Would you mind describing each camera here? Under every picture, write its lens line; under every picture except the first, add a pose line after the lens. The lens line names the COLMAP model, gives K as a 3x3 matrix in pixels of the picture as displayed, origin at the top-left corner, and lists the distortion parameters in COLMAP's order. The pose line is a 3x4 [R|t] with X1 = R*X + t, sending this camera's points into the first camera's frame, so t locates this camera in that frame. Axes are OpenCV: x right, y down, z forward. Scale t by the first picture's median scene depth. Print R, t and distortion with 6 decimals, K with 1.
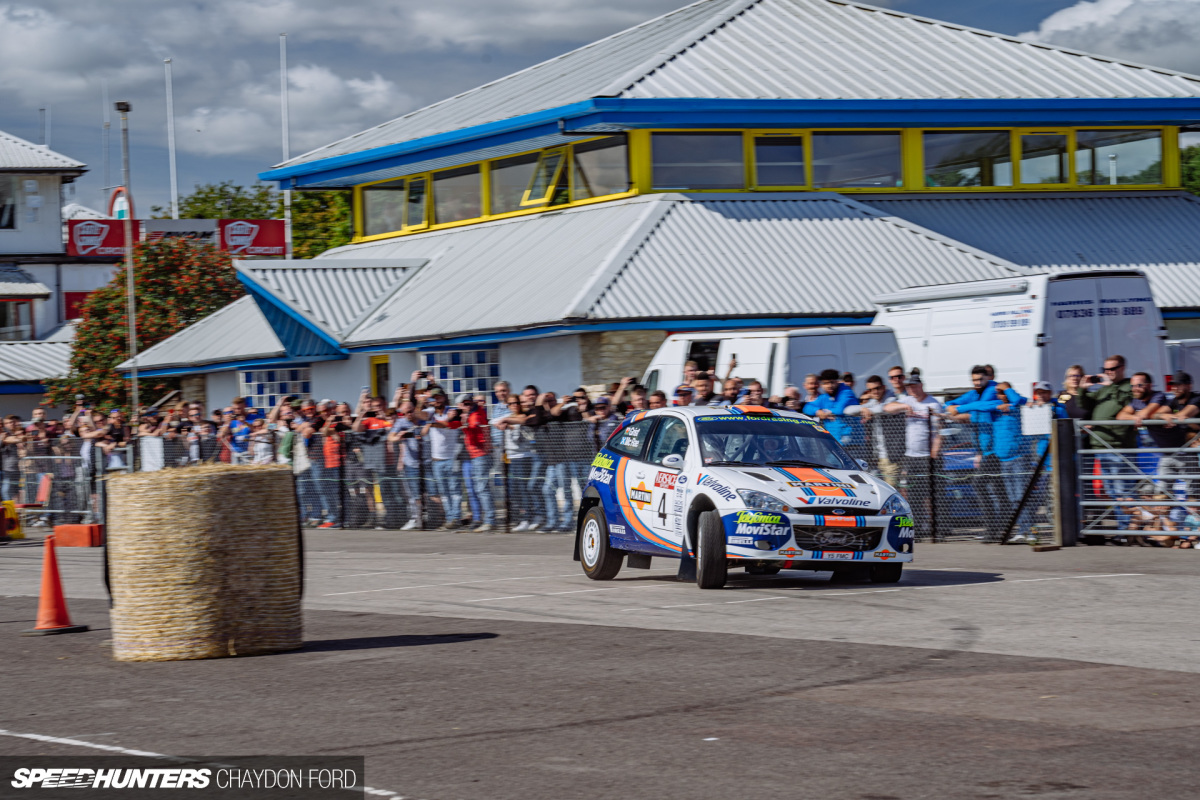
lens RADIAL K [[4262.7, 0, 594.9], [0, 4262.7, 400.9], [0, 0, 1]] dist [0.784915, 0.000000]
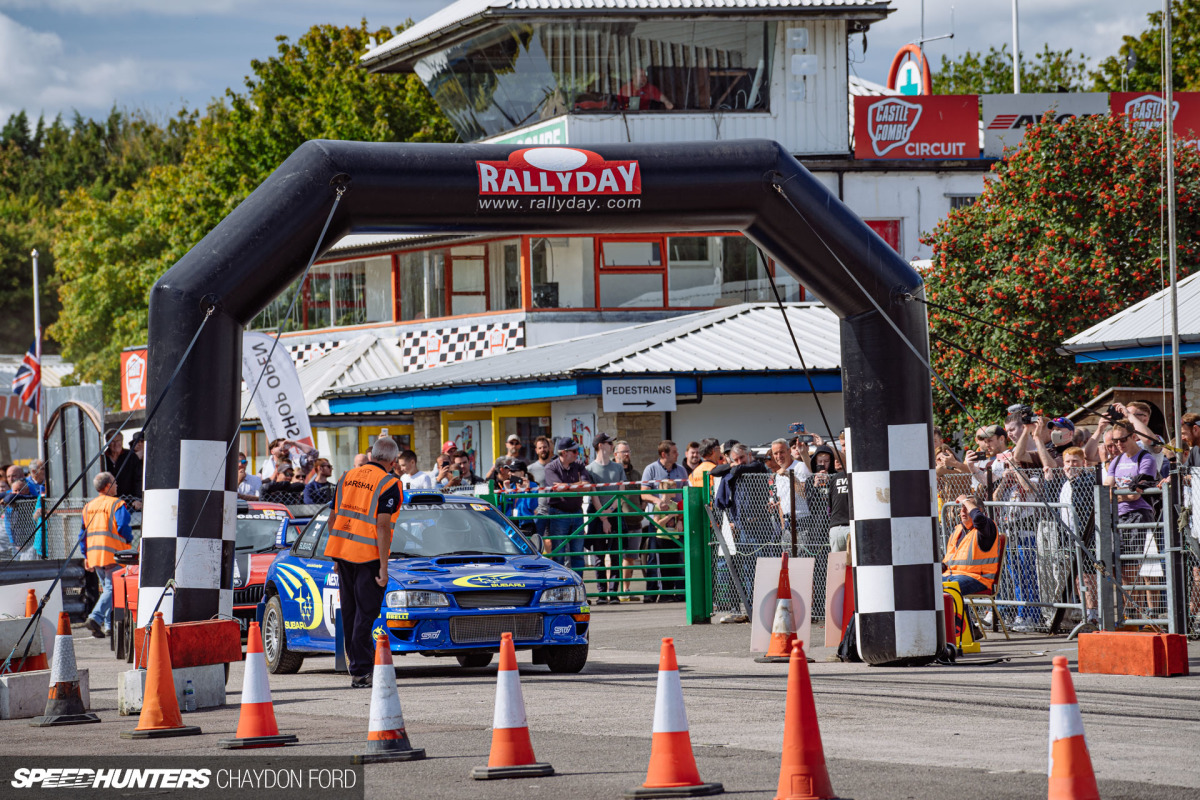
lens RADIAL K [[7031.6, 0, 612.6], [0, 7031.6, 346.2], [0, 0, 1]] dist [3.183313, 0.000000]
pose [[0.991304, 0.009062, -0.131279, -0.038890], [-0.010453, 0.999896, -0.009909, 0.001835], [0.131176, 0.011195, 0.991296, 0.070615]]
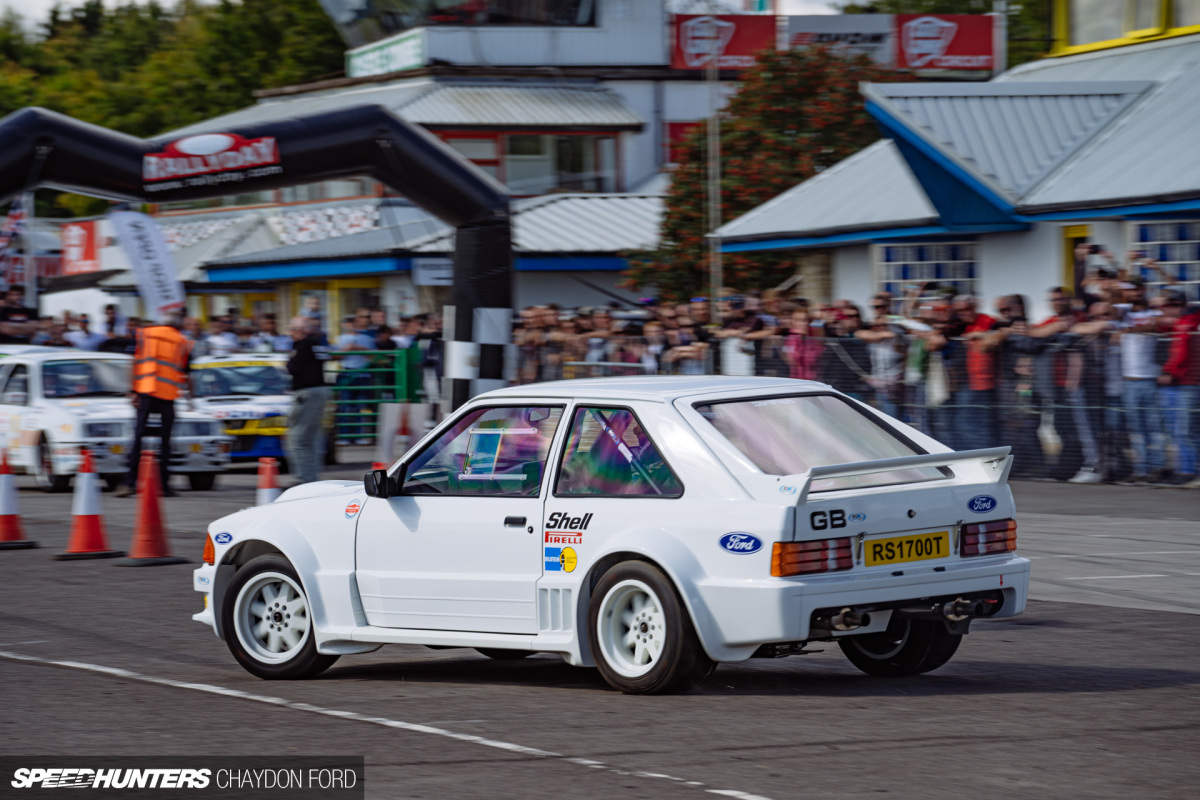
lens RADIAL K [[6855.3, 0, 599.4], [0, 6855.3, 397.4], [0, 0, 1]] dist [2.214634, 0.000000]
pose [[0.987827, 0.023512, -0.153770, 0.038358], [-0.020890, 0.999608, 0.018644, -0.001942], [0.154148, -0.015205, 0.987931, -0.084854]]
